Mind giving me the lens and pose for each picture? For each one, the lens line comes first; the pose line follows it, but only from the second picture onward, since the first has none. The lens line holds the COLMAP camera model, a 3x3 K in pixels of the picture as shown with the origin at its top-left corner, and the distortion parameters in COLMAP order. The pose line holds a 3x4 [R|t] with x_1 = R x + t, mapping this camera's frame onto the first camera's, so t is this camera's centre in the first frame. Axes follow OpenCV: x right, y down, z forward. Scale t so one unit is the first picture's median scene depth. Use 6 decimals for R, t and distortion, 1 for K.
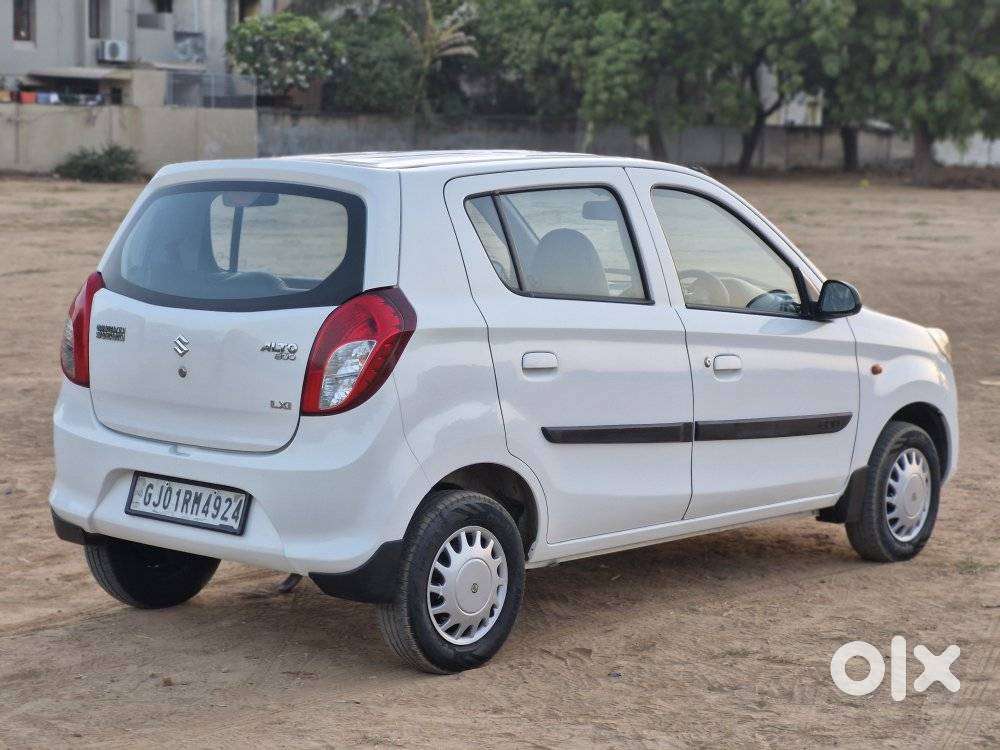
lens RADIAL K [[2212.5, 0, 500.0], [0, 2212.5, 375.0], [0, 0, 1]] dist [-0.233386, 3.410902]
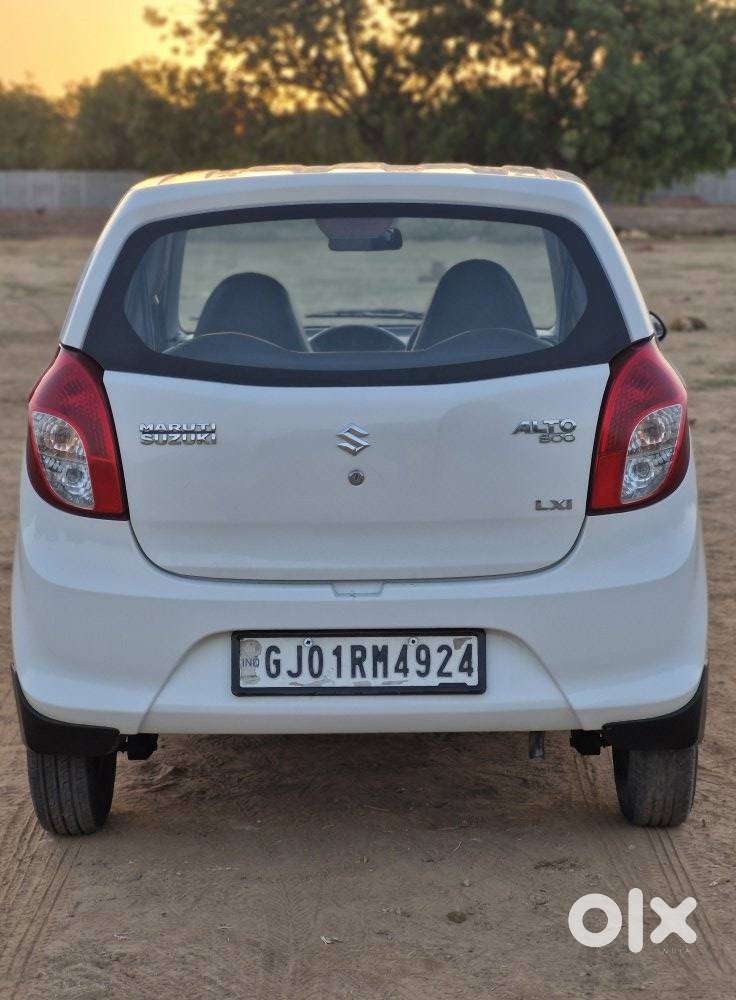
lens RADIAL K [[2247.1, 0, 369.9], [0, 2247.1, 469.8], [0, 0, 1]] dist [-0.266356, 4.188572]
pose [[0.764183, -0.107559, 0.635969, -0.591367], [0.091352, 0.994107, 0.058361, -0.044780], [-0.638498, 0.013499, 0.769505, 0.451206]]
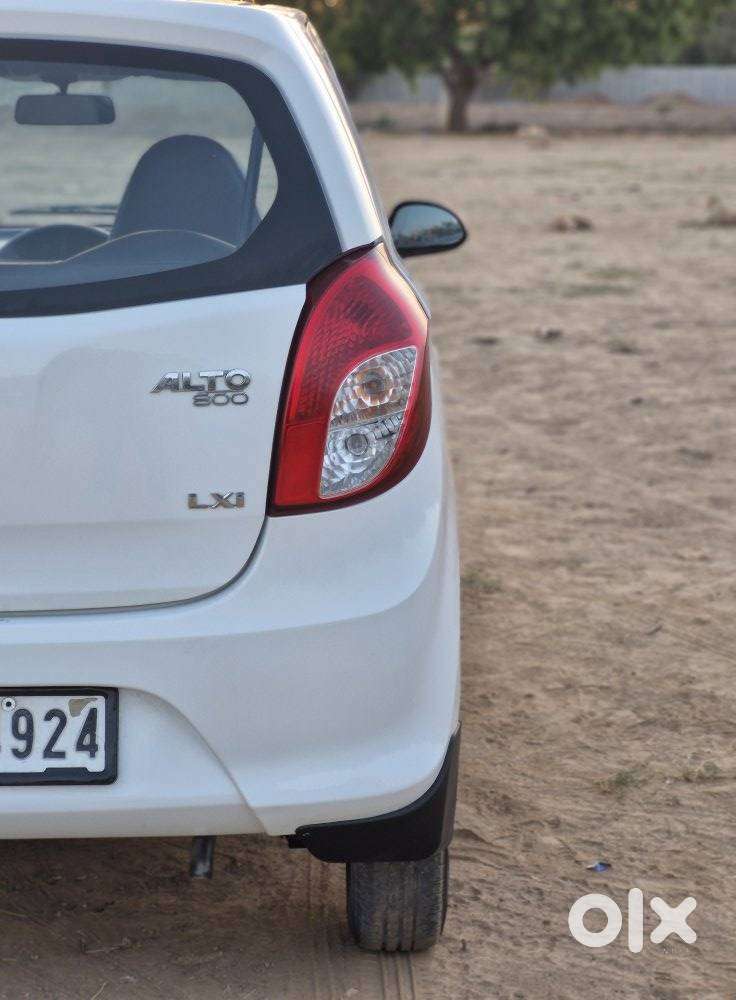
lens RADIAL K [[2247.1, 0, 369.9], [0, 2247.1, 469.8], [0, 0, 1]] dist [-0.266356, 4.188572]
pose [[0.736935, -0.134787, 0.662389, -0.380307], [0.085004, 0.990618, 0.107006, -0.040386], [-0.670597, -0.022550, 0.741479, 0.594278]]
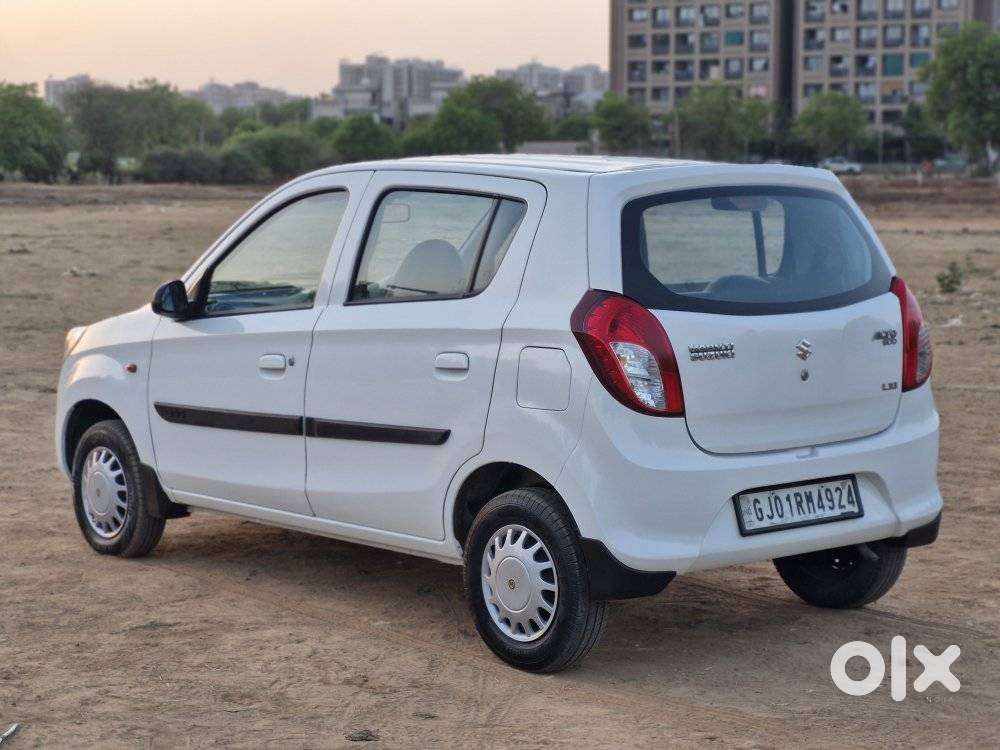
lens RADIAL K [[2212.5, 0, 500.0], [0, 2212.5, 375.0], [0, 0, 1]] dist [-0.233386, 3.410902]
pose [[0.148948, -0.117367, 0.981855, -1.154642], [0.105133, 0.989183, 0.102294, -0.119223], [-0.983240, 0.087989, 0.159676, 0.976275]]
